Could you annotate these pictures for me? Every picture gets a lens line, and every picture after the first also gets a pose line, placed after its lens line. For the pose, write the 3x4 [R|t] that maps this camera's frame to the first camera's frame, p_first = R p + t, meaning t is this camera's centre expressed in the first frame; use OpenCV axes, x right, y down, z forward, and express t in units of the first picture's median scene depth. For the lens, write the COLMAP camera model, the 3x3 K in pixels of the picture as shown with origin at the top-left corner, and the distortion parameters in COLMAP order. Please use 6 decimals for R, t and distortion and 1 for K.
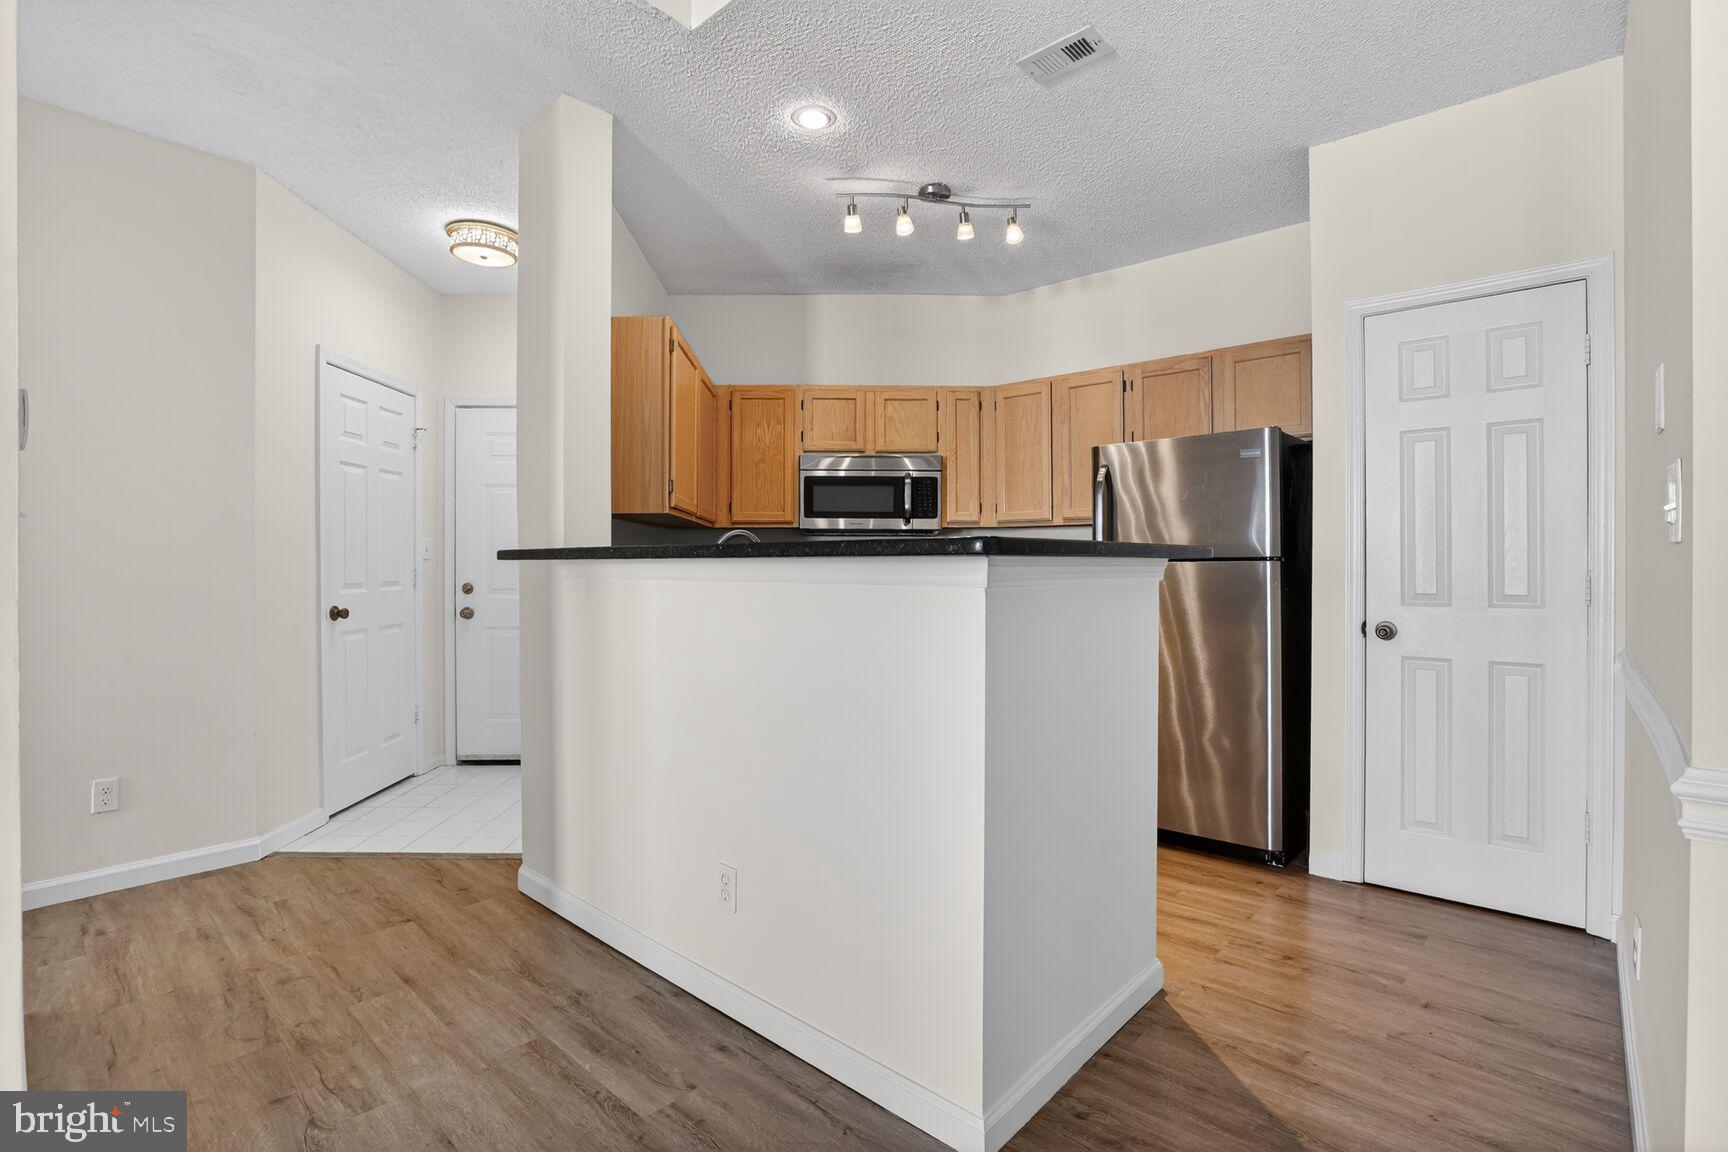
lens RADIAL K [[803.9, 0, 862.8], [0, 803.9, 567.4], [0, 0, 1]] dist [-0.045841, 0.012814]
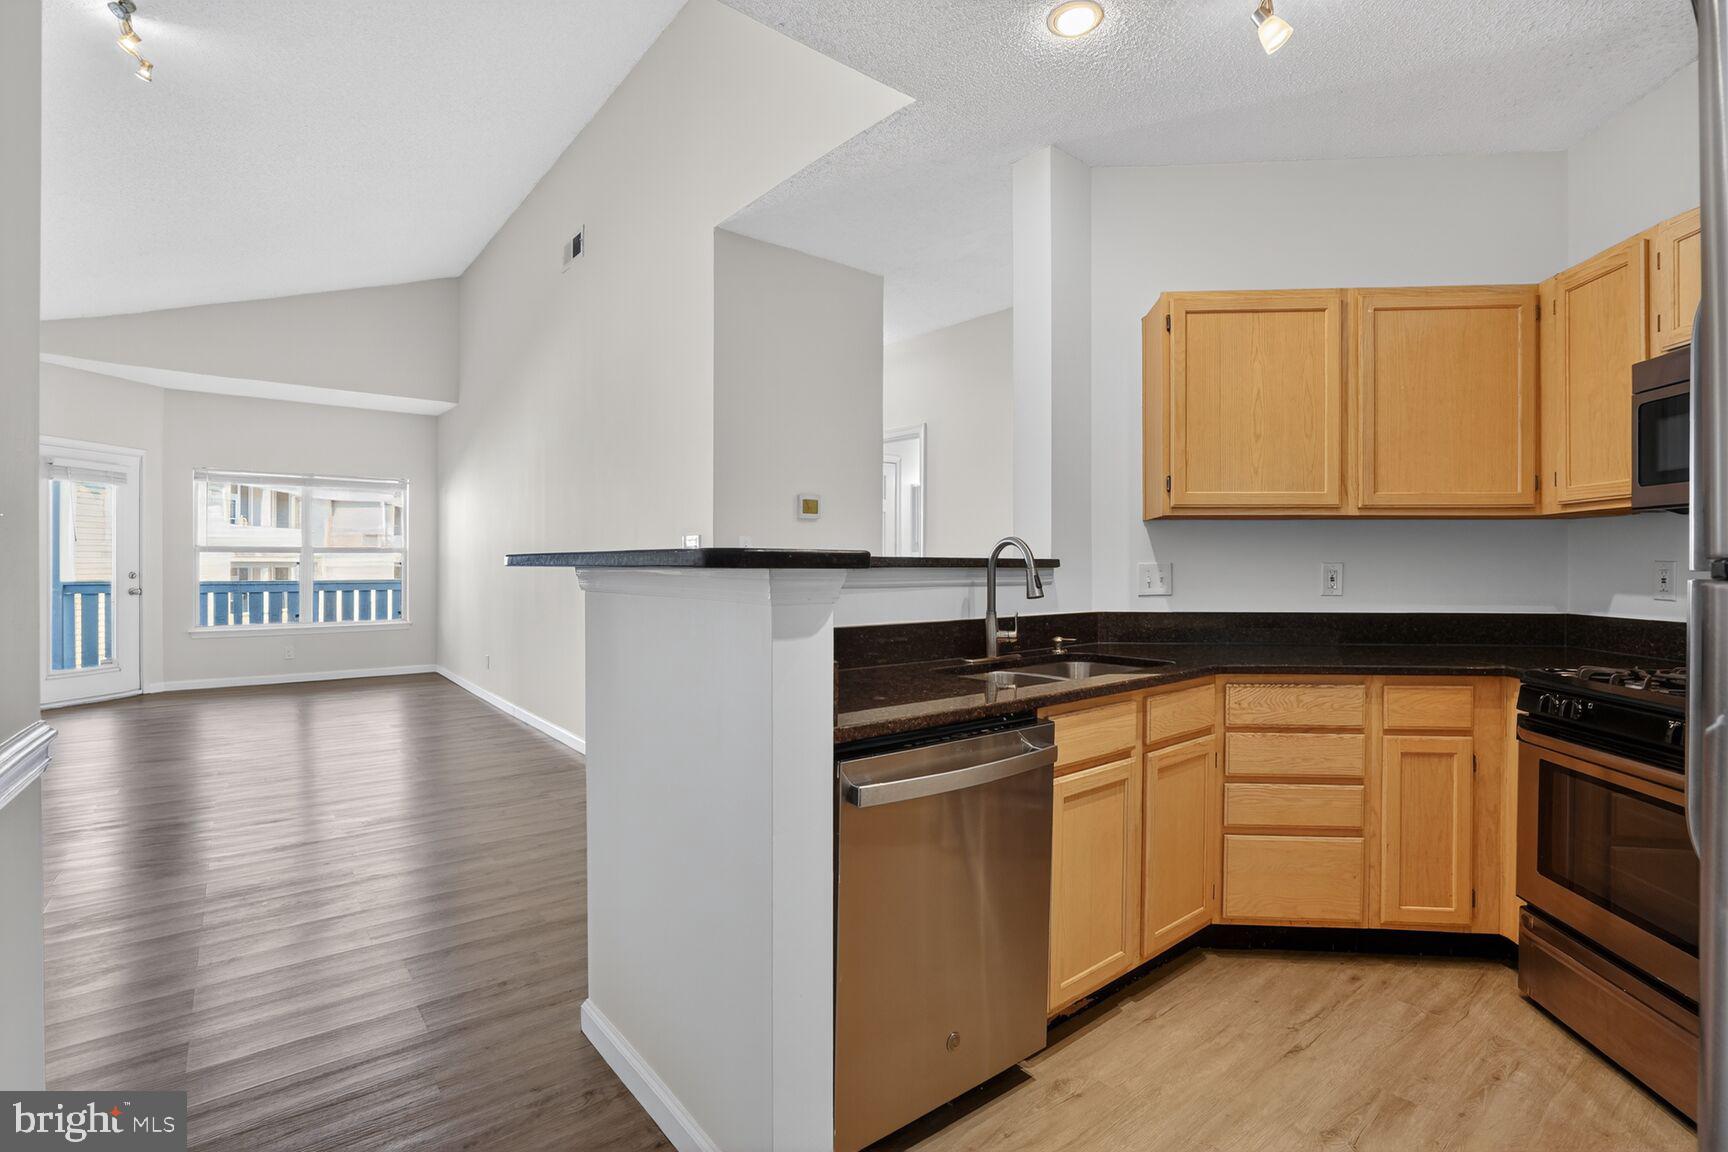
lens RADIAL K [[790.9, 0, 861.2], [0, 790.9, 569.1], [0, 0, 1]] dist [-0.035545, 0.006735]
pose [[-0.156366, 0.006148, -0.987680, 0.882013], [-0.008173, 0.999938, 0.007519, -0.015790], [0.987665, 0.009248, -0.156306, 1.068701]]
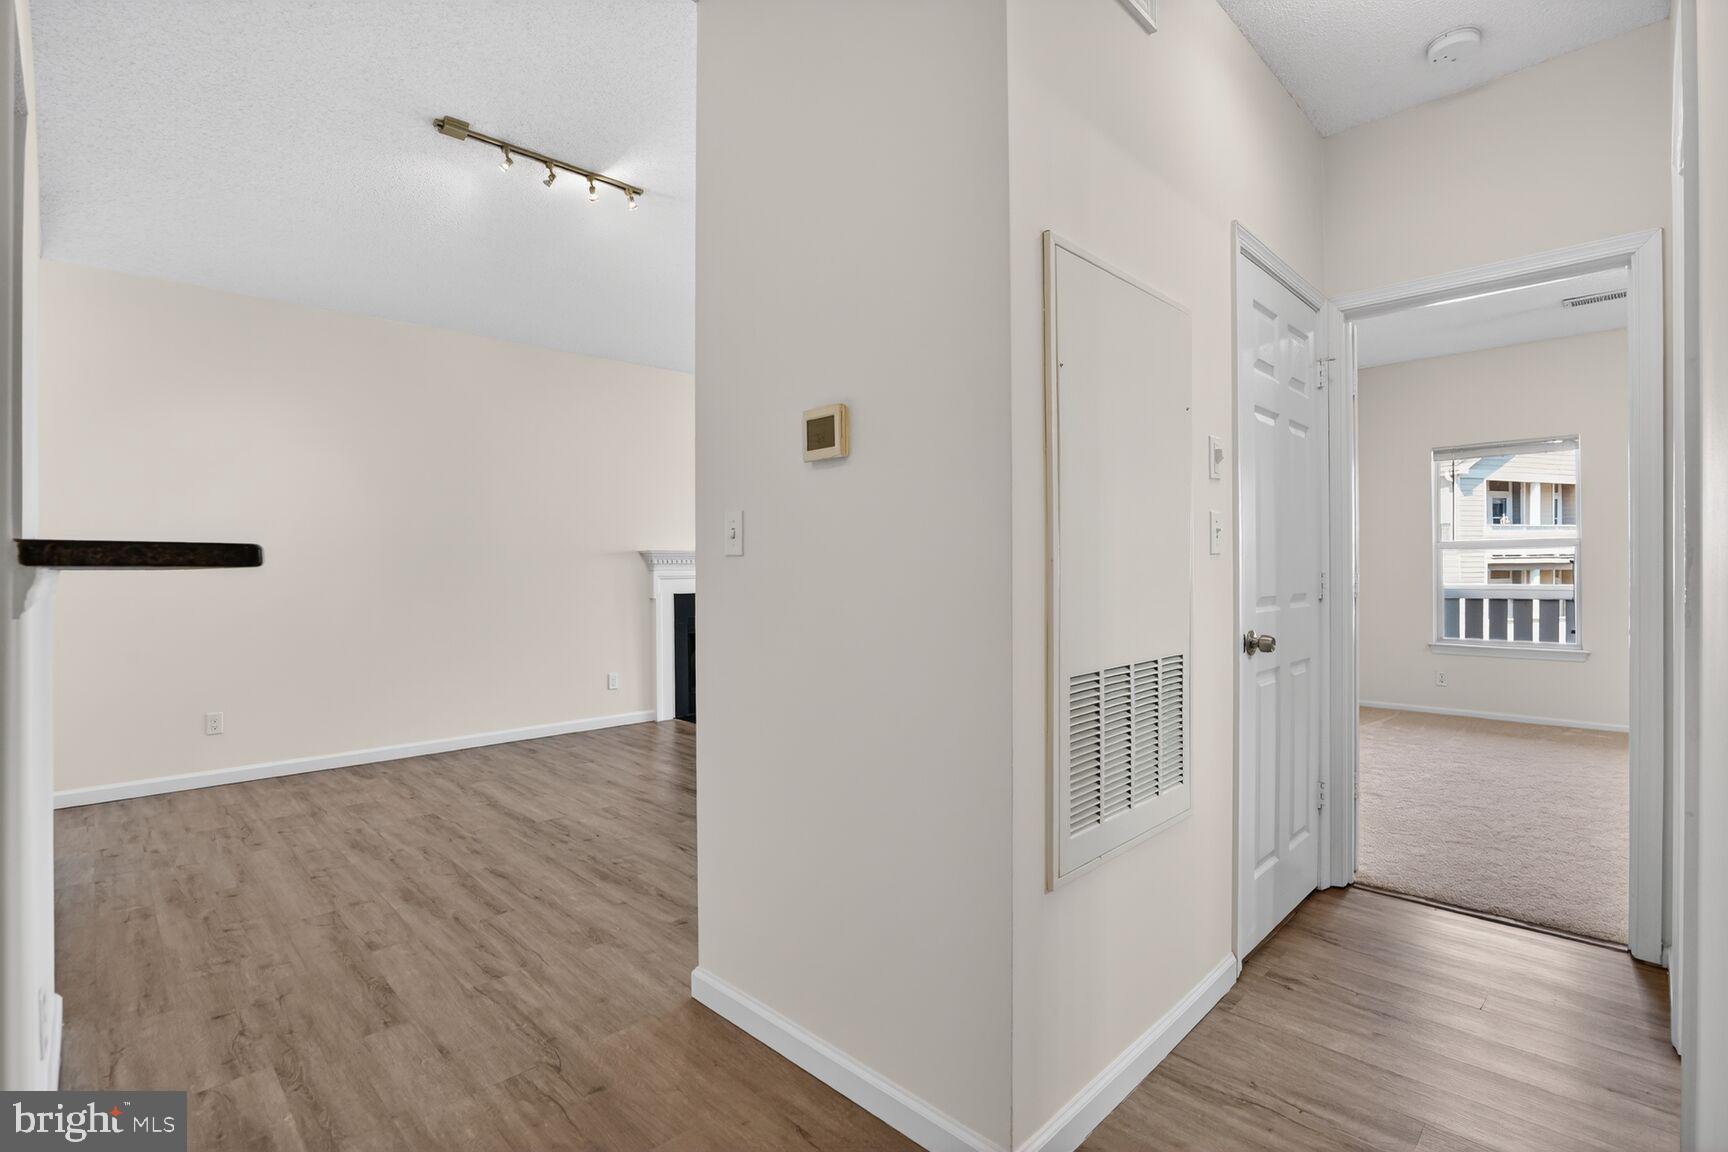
lens RADIAL K [[803.9, 0, 860.8], [0, 803.9, 568.1], [0, 0, 1]] dist [-0.045841, 0.012814]
pose [[-0.998517, 0.007945, 0.053851, -0.836691], [0.008085, 0.999964, 0.002388, -0.007415], [-0.053830, 0.002820, -0.998546, 1.455711]]
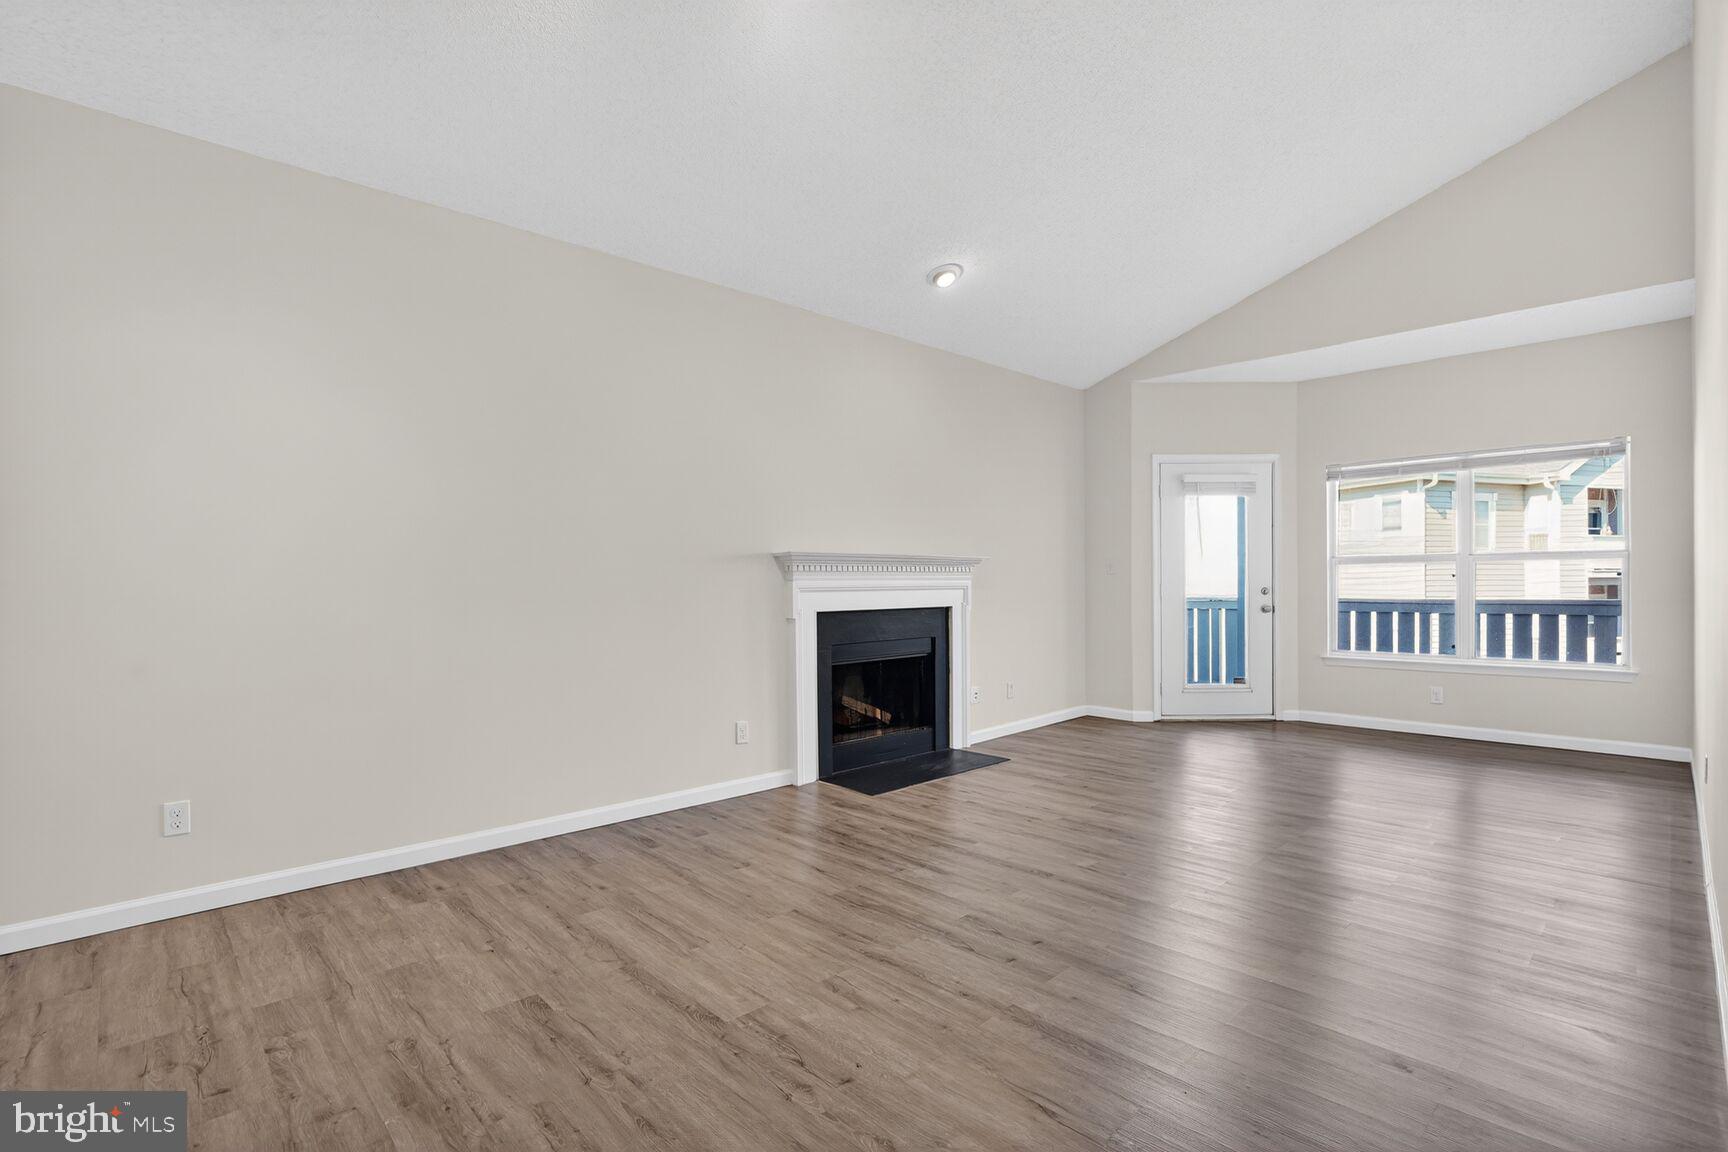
lens RADIAL K [[803.9, 0, 863.5], [0, 803.9, 586.8], [0, 0, 1]] dist [-0.045841, 0.012814]
pose [[-0.997565, 0.006609, 0.069423, -0.322800], [0.007185, 0.999942, 0.008055, 0.004098], [-0.069365, 0.008534, -0.997555, 0.783673]]
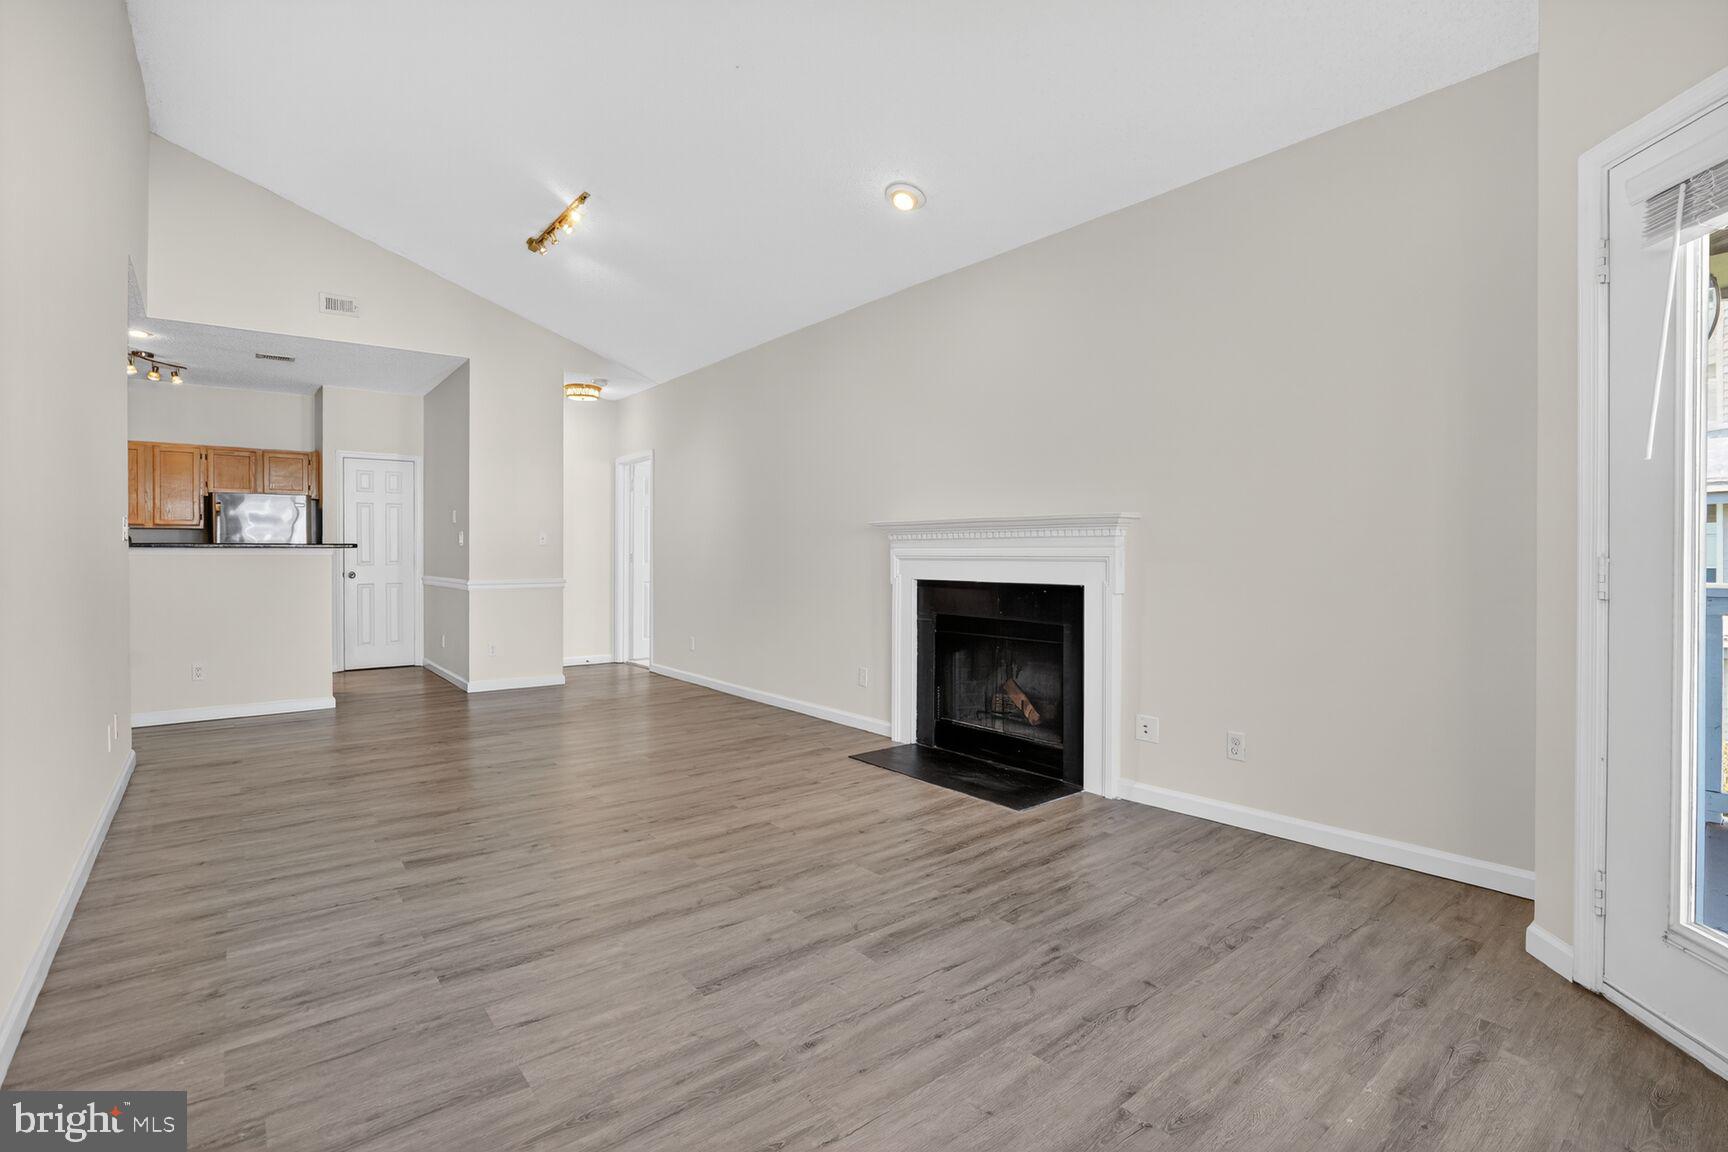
lens RADIAL K [[803.9, 0, 871.0], [0, 803.9, 571.4], [0, 0, 1]] dist [-0.045841, 0.012814]
pose [[0.145967, -0.023786, 0.989003, -2.090503], [0.003458, 0.999717, 0.023533, 0.012202], [-0.989283, -0.000016, 0.146008, -1.378144]]
